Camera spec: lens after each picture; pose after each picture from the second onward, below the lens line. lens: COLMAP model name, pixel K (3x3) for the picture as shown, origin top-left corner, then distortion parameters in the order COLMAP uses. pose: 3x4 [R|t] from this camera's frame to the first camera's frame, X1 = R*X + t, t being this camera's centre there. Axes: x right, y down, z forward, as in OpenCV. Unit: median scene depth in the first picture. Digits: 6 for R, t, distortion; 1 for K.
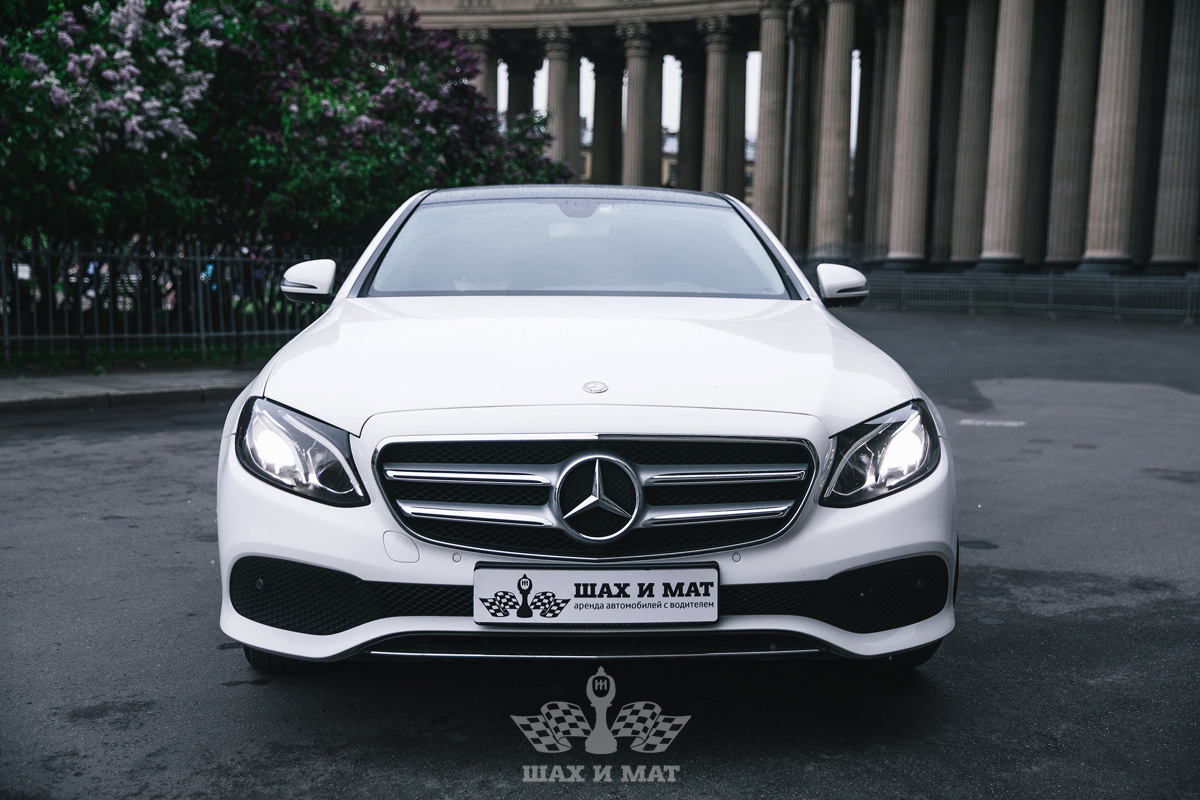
lens RADIAL K [[1342.4, 0, 604.0], [0, 1342.4, 397.0], [0, 0, 1]] dist [0.040718, 0.000000]
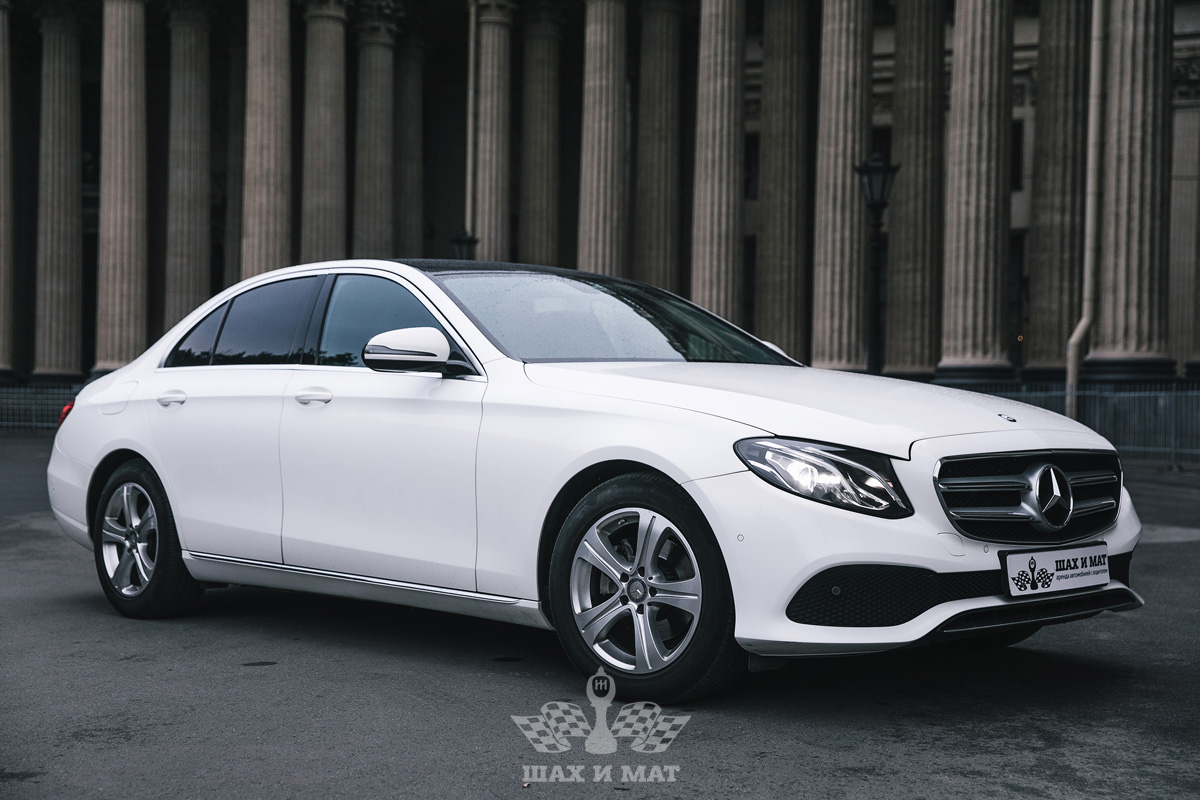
lens RADIAL K [[1636.9, 0, 604.3], [0, 1636.9, 390.1], [0, 0, 1]] dist [0.167340, 0.000000]
pose [[0.755814, -0.007515, 0.654743, -1.425401], [0.068813, 0.995309, -0.068011, 0.051654], [-0.651160, 0.096459, 0.752786, 0.038374]]
